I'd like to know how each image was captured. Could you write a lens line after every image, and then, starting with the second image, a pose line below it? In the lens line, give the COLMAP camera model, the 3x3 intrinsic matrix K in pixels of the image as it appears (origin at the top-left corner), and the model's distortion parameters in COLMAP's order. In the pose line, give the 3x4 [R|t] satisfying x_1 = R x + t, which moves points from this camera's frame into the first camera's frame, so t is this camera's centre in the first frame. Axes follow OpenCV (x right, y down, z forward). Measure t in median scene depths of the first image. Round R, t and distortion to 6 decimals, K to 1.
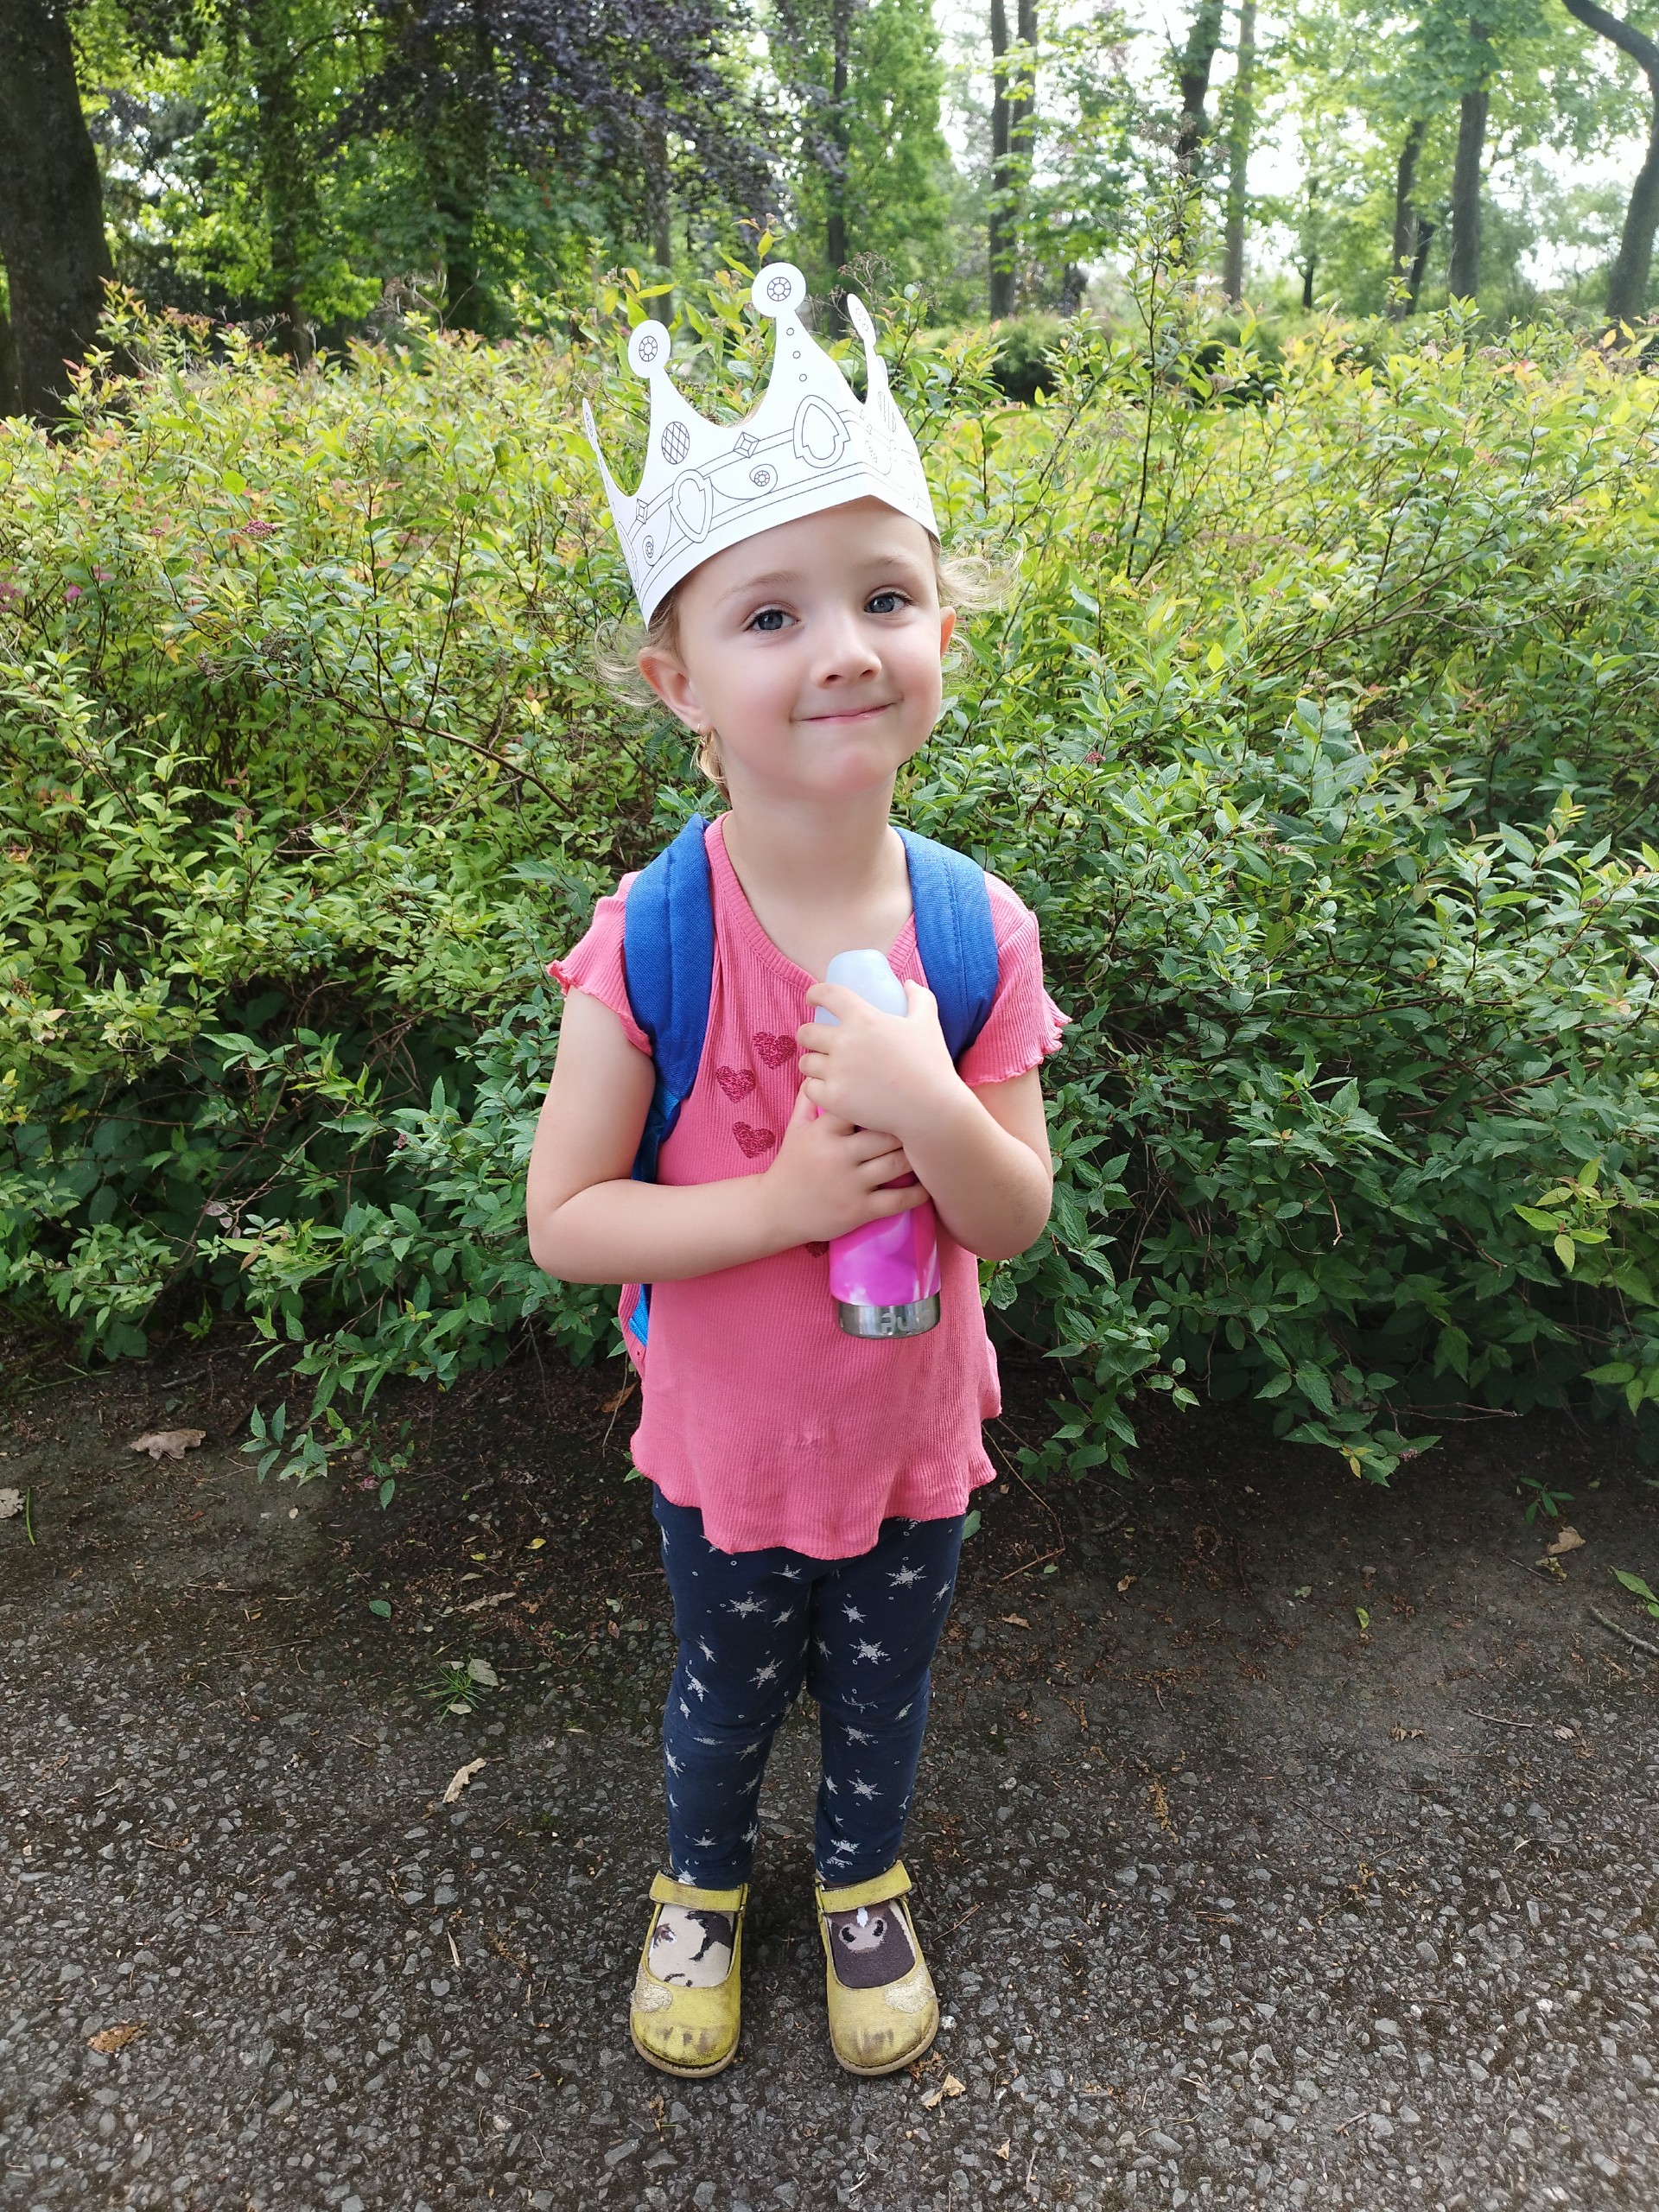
lens RADIAL K [[1605.8, 0, 834.2], [0, 1605.8, 1106.6], [0, 0, 1]] dist [0.017790, -0.019373]
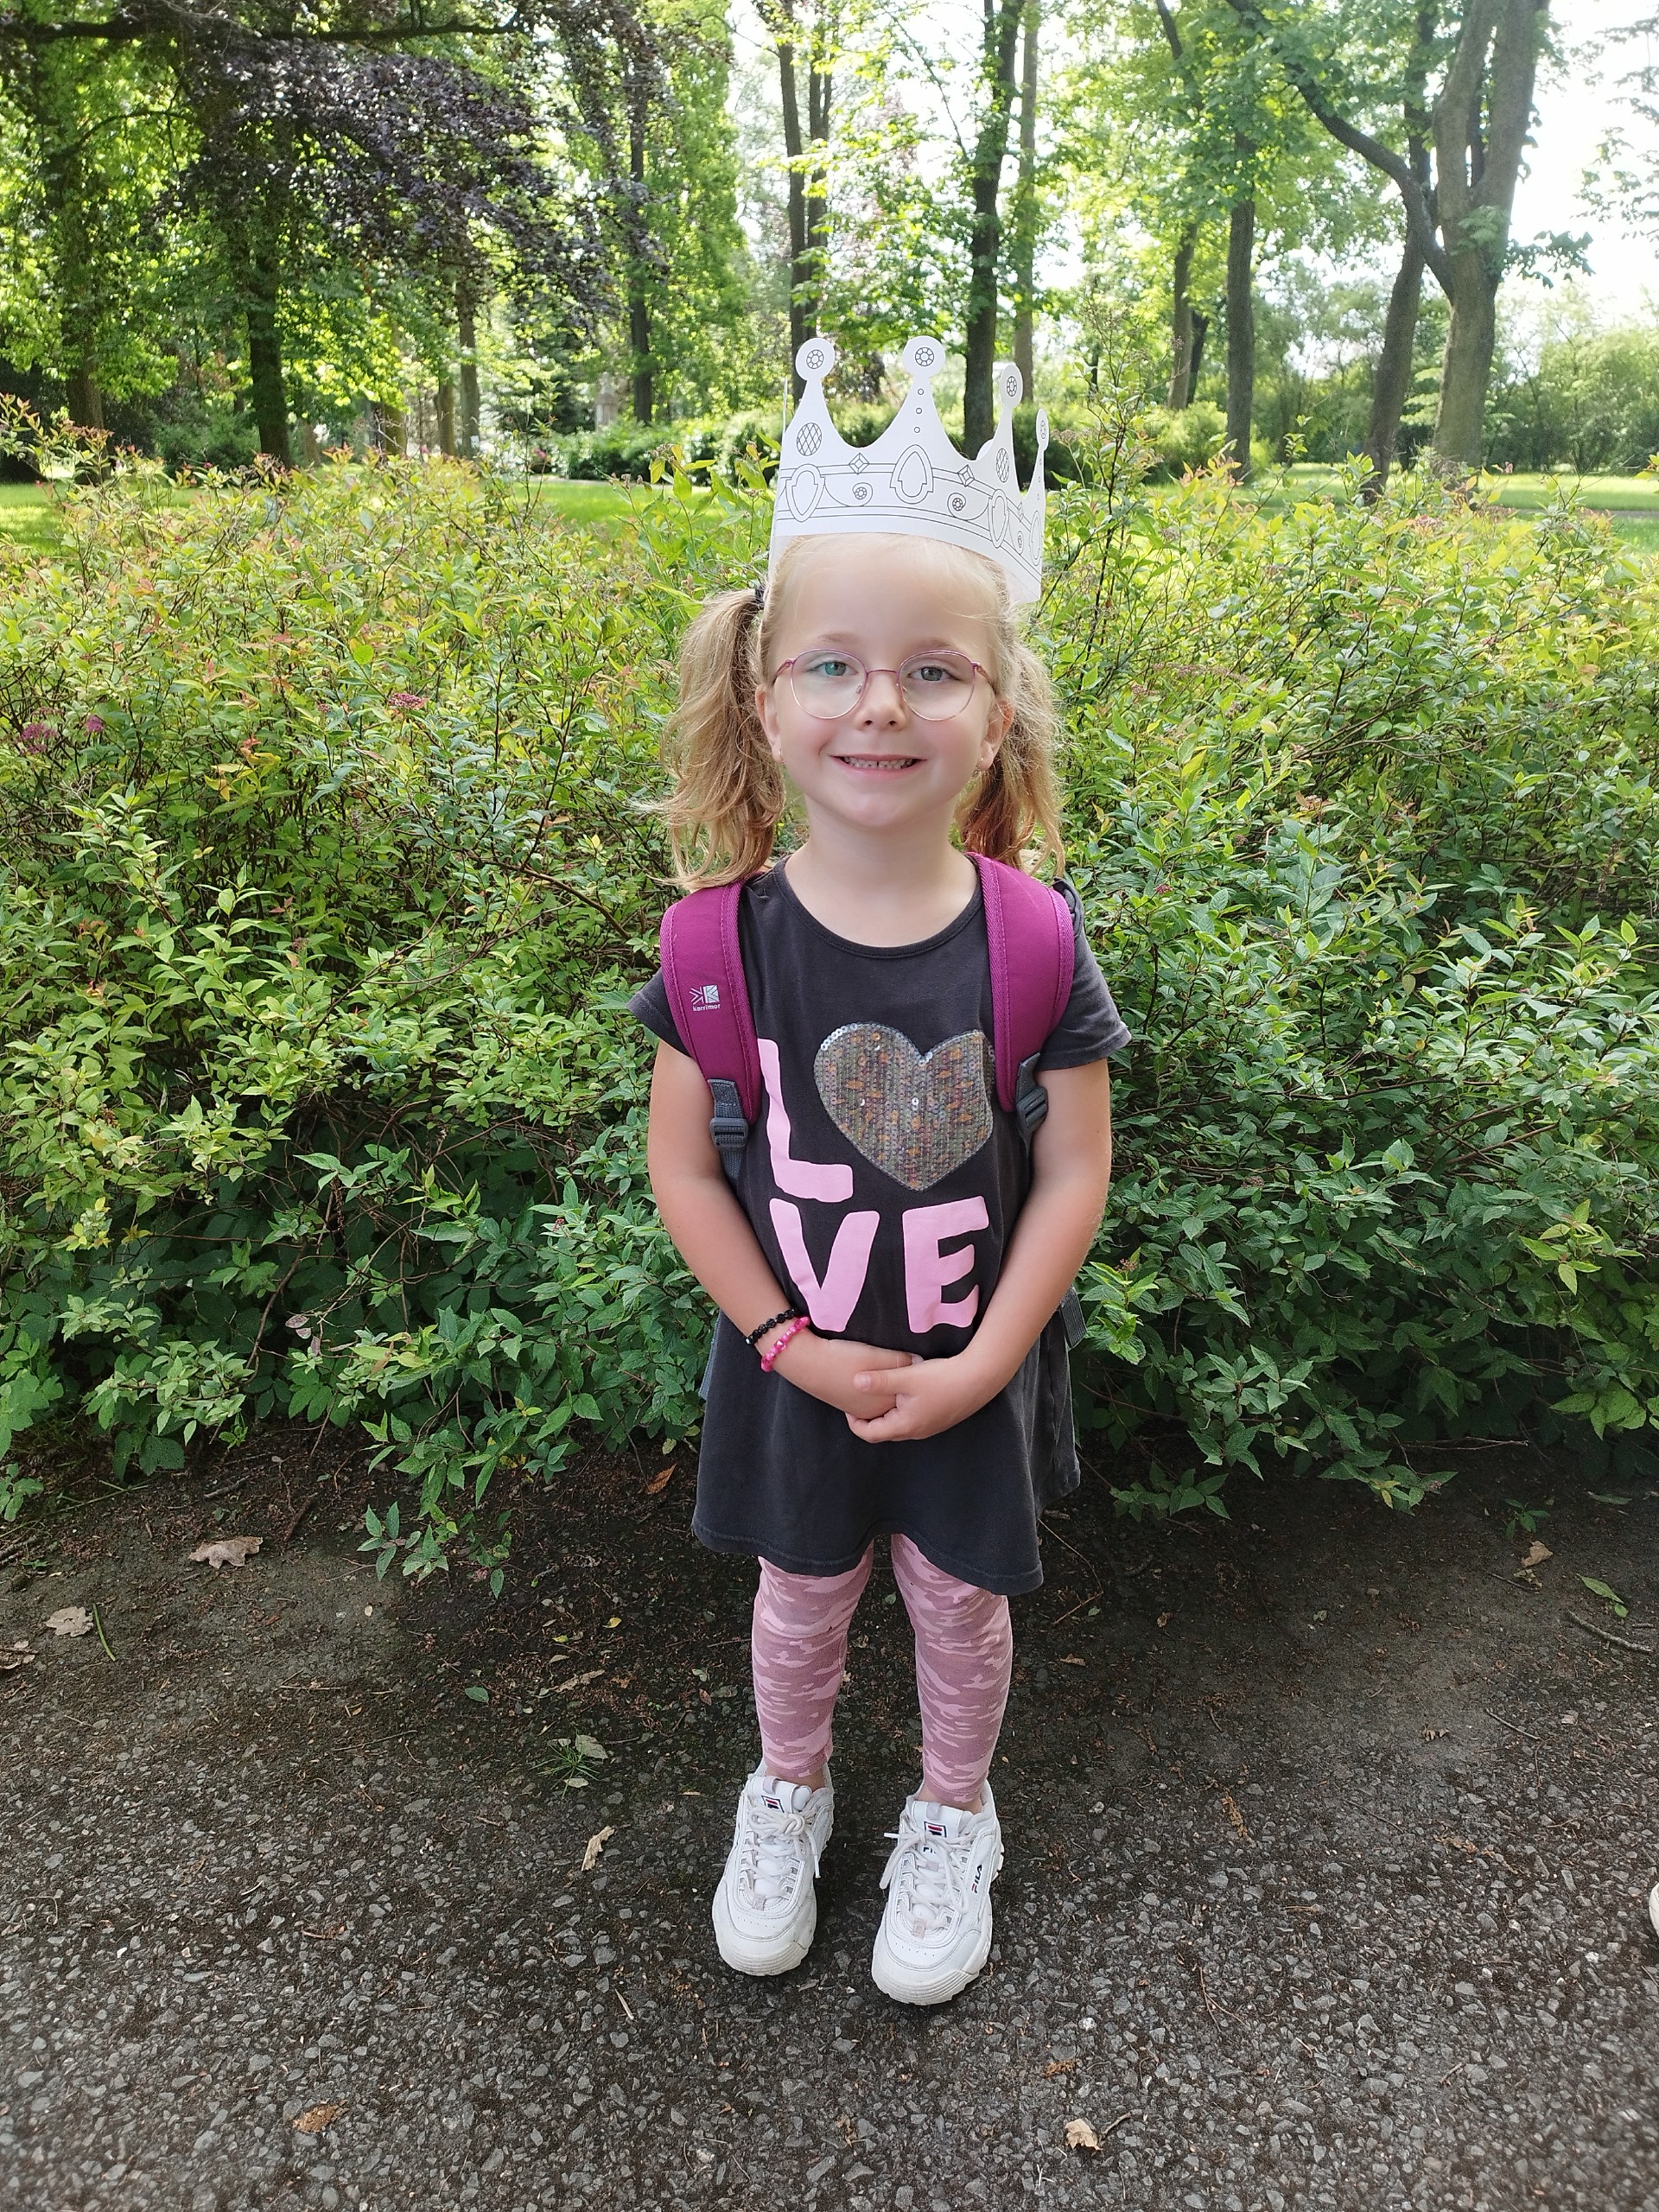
lens RADIAL K [[1605.8, 0, 836.6], [0, 1605.8, 1106.0], [0, 0, 1]] dist [0.017790, -0.019373]
pose [[0.993335, -0.037693, 0.108924, -0.166348], [0.042087, 0.998379, -0.038324, -0.024442], [-0.107302, 0.042652, 0.993311, -0.095217]]
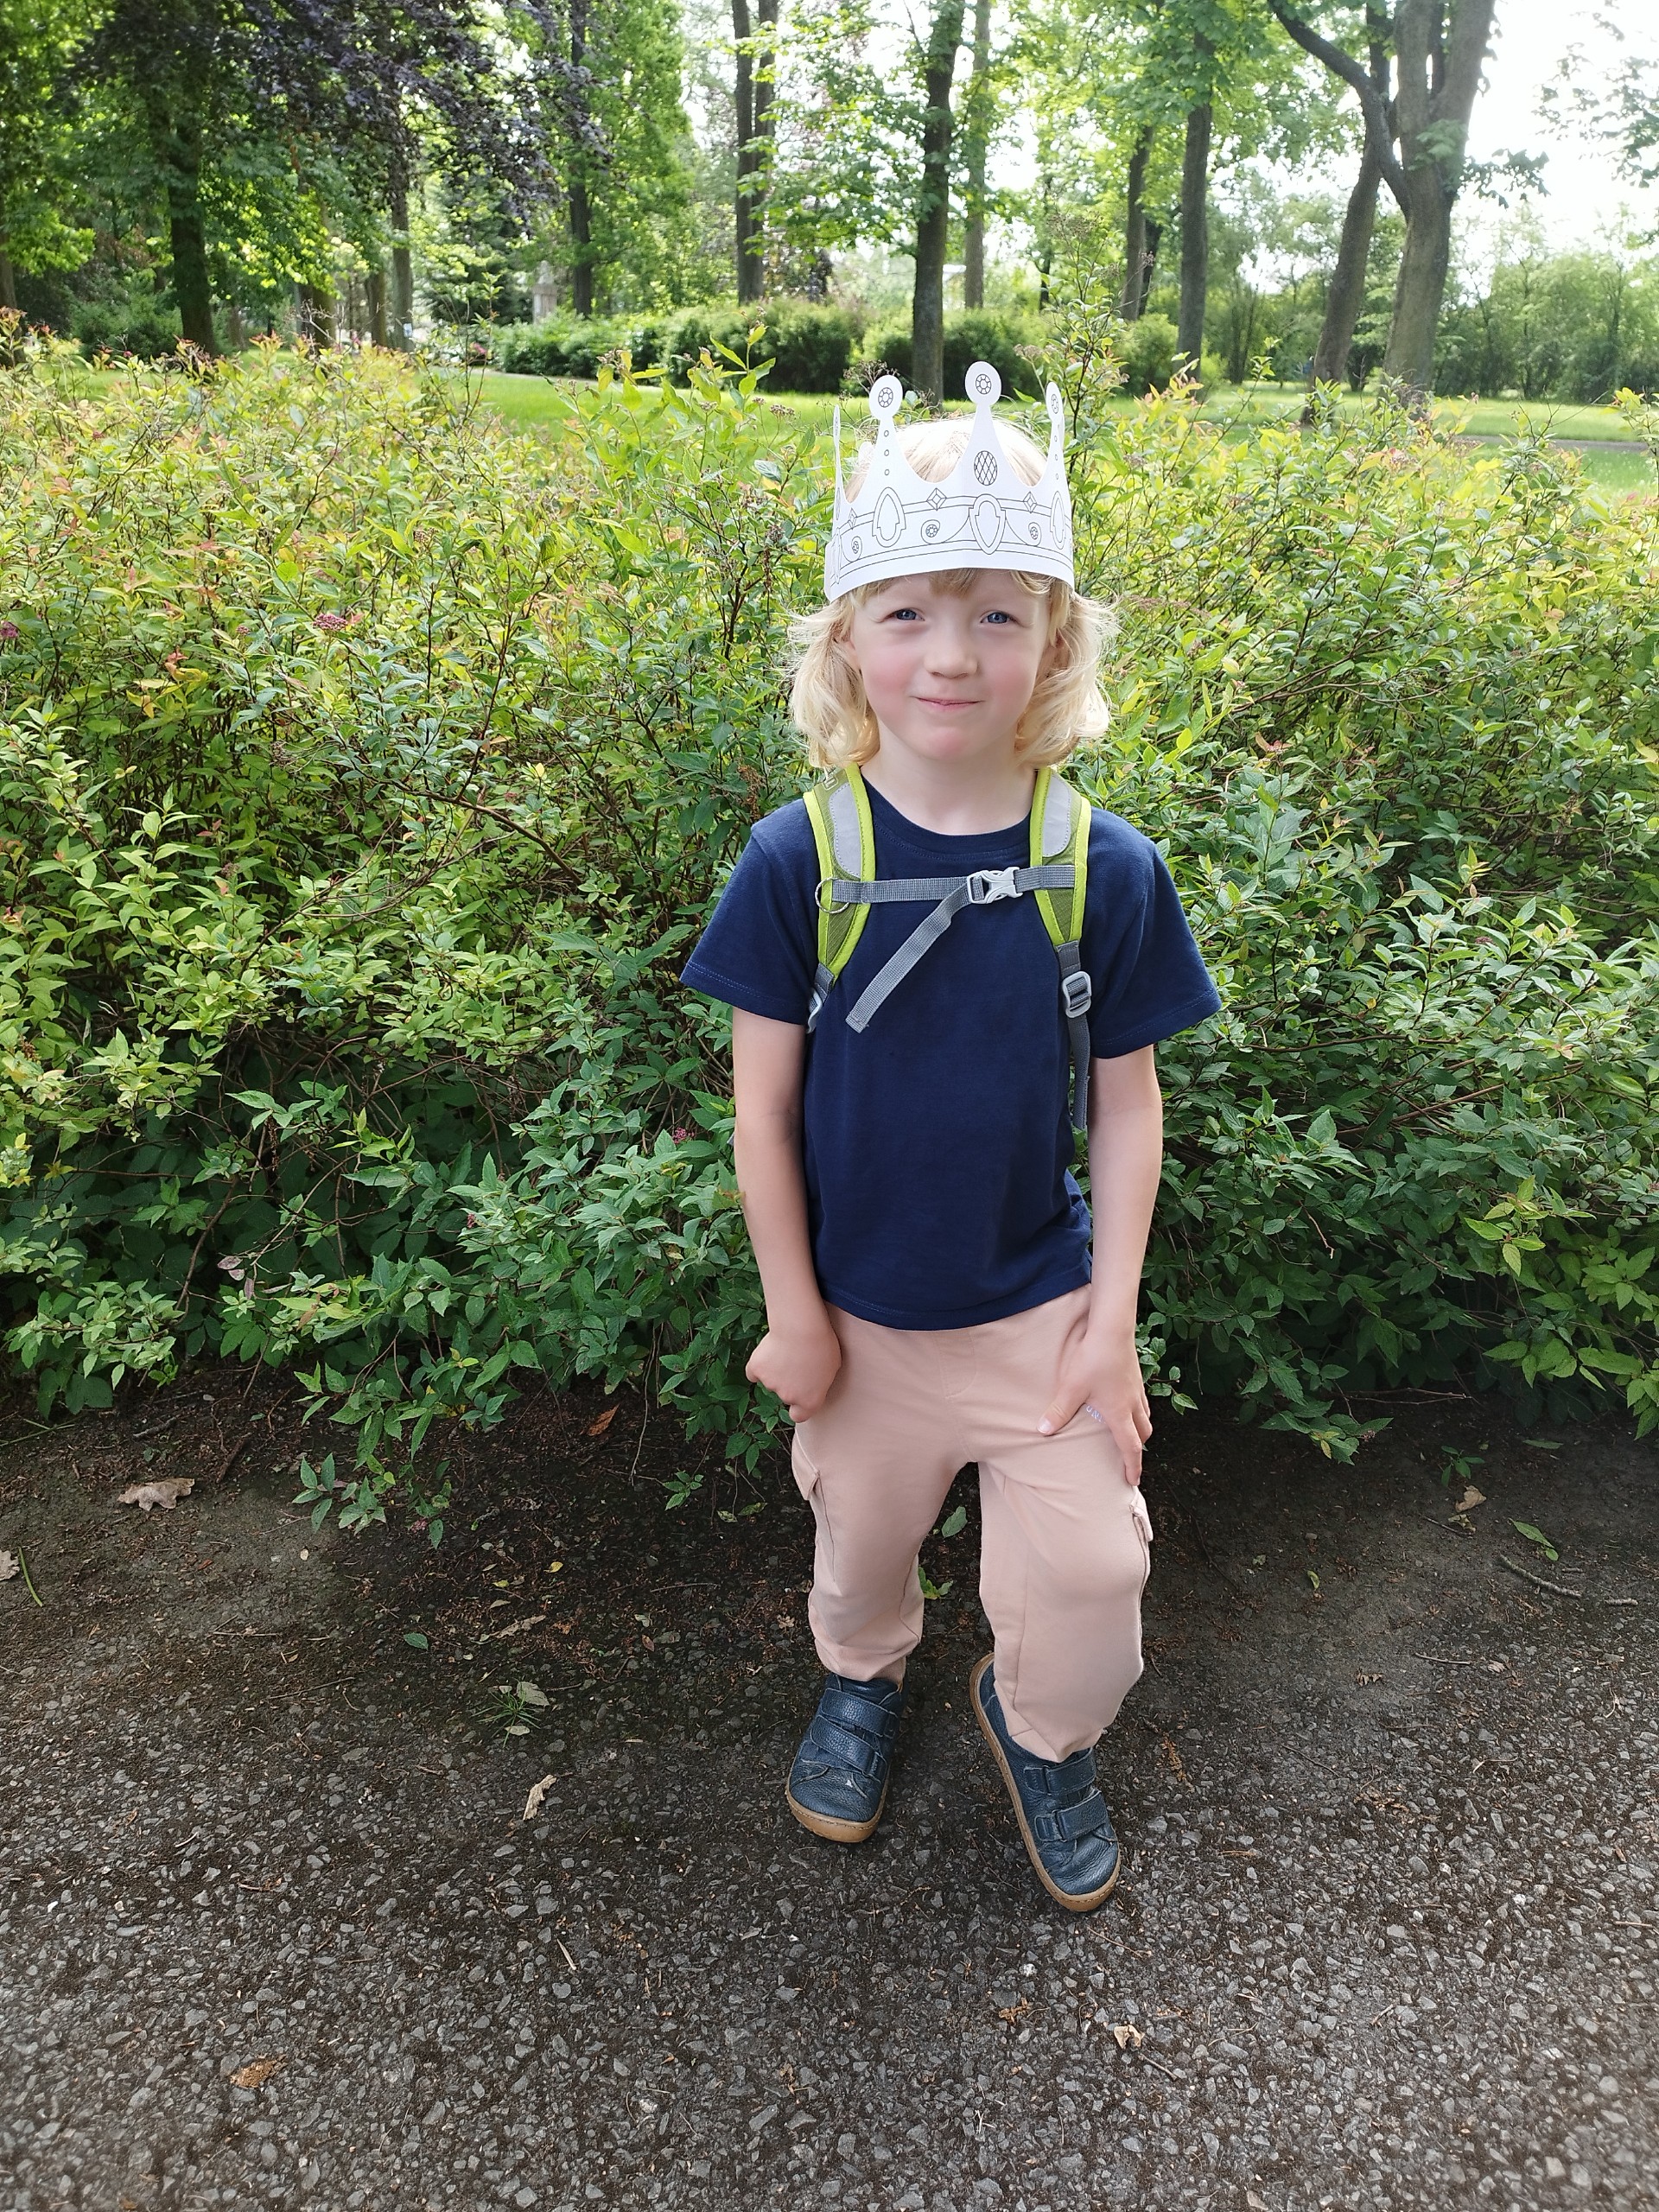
lens RADIAL K [[1605.8, 0, 840.6], [0, 1605.8, 1105.2], [0, 0, 1]] dist [0.017790, -0.019373]
pose [[0.988330, -0.030832, 0.149178, -0.173817], [0.029074, 0.999480, 0.013947, -0.045092], [-0.149531, -0.009447, 0.988712, -0.071897]]
